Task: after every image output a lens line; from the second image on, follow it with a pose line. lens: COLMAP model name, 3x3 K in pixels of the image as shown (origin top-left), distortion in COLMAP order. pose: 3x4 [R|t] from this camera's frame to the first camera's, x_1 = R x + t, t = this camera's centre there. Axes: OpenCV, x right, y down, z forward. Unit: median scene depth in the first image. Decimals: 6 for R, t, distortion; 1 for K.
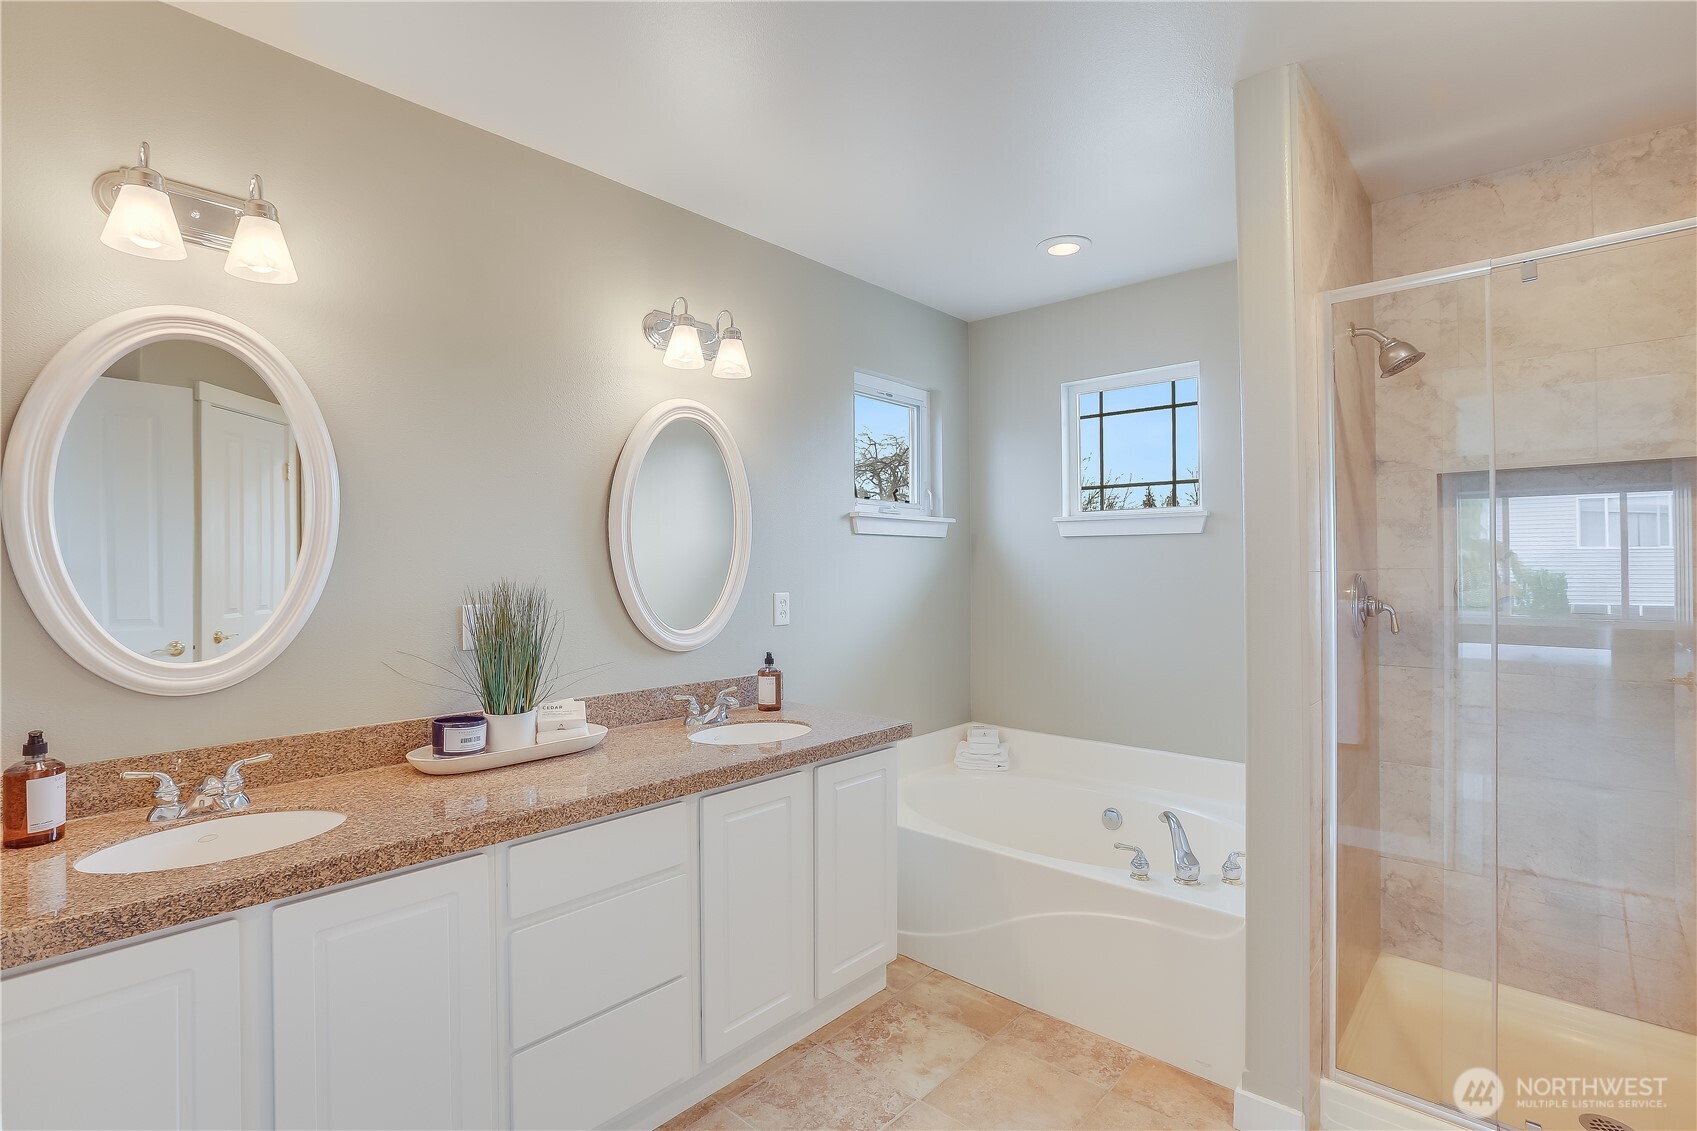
lens RADIAL K [[792.1, 0, 865.2], [0, 792.1, 566.8], [0, 0, 1]] dist [-0.075511, 0.032442]
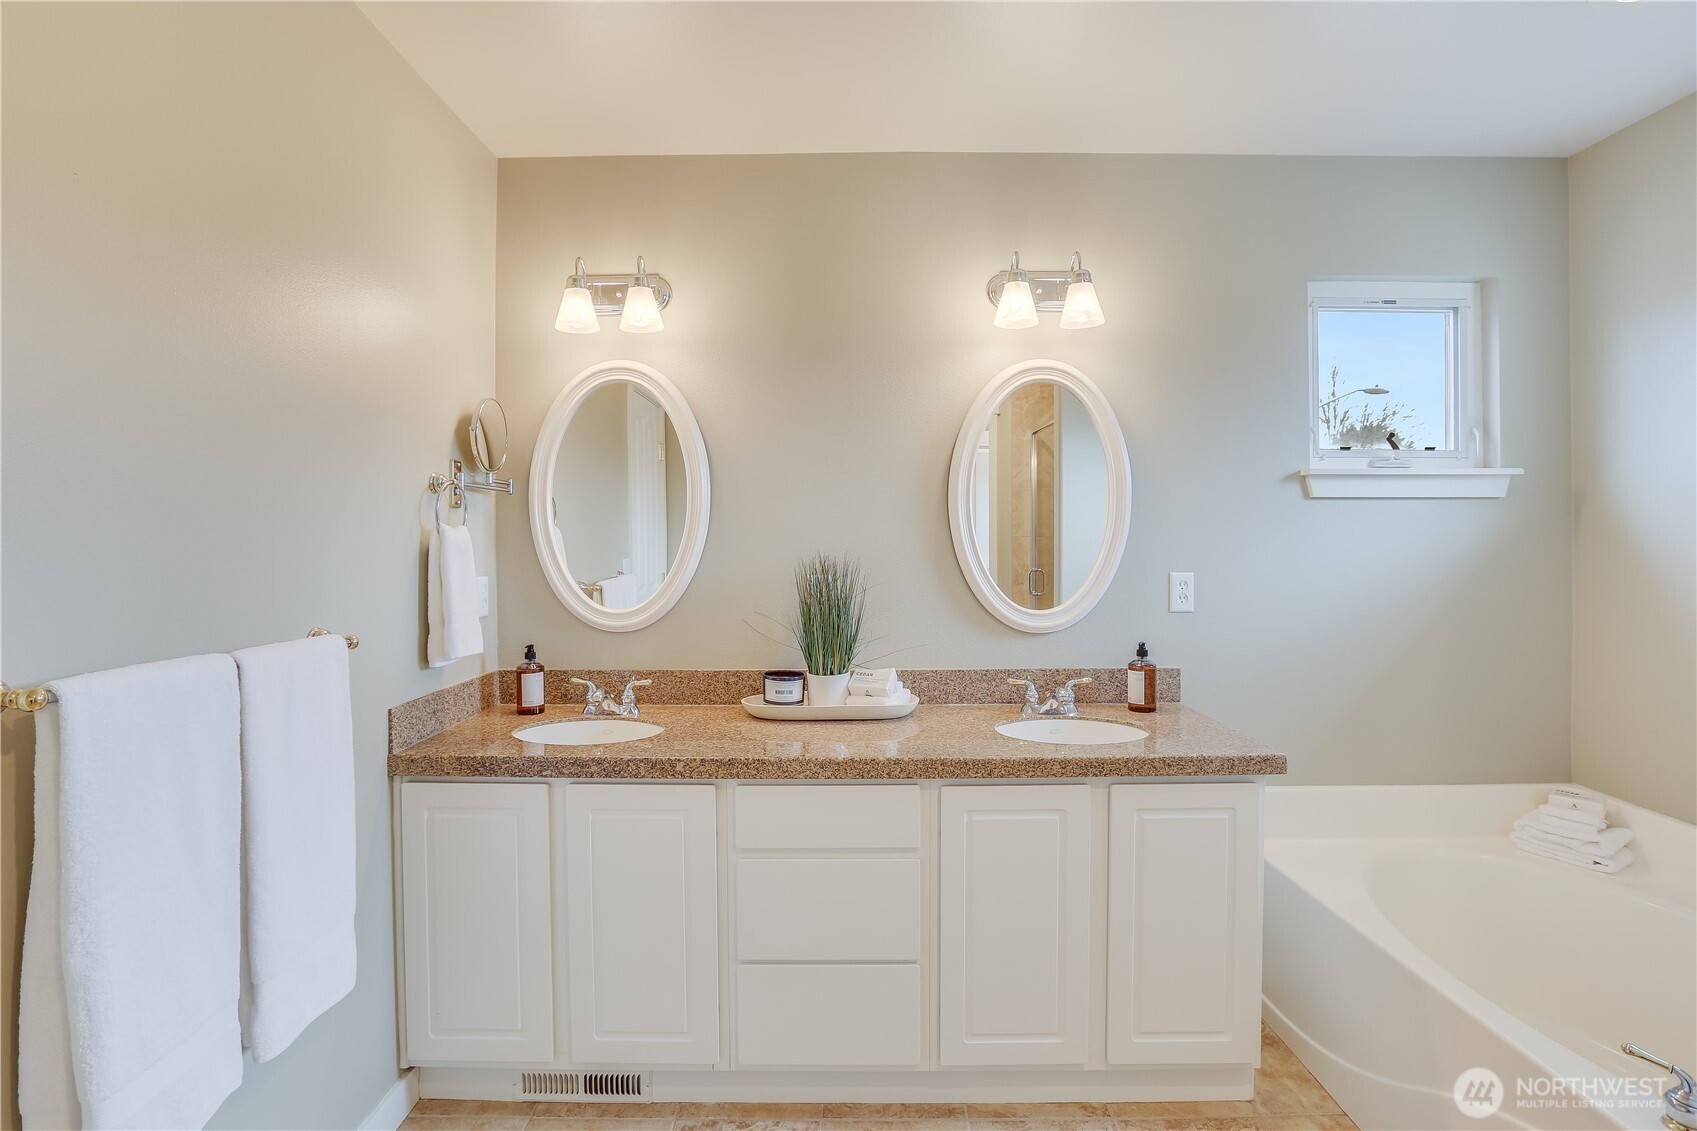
lens RADIAL K [[792.1, 0, 865.2], [0, 792.1, 566.8], [0, 0, 1]] dist [-0.075511, 0.032442]
pose [[0.647960, 0.015881, -0.761509, 0.392316], [0.002340, 0.999736, 0.022840, 0.008613], [0.761670, -0.016581, 0.647752, 0.284243]]
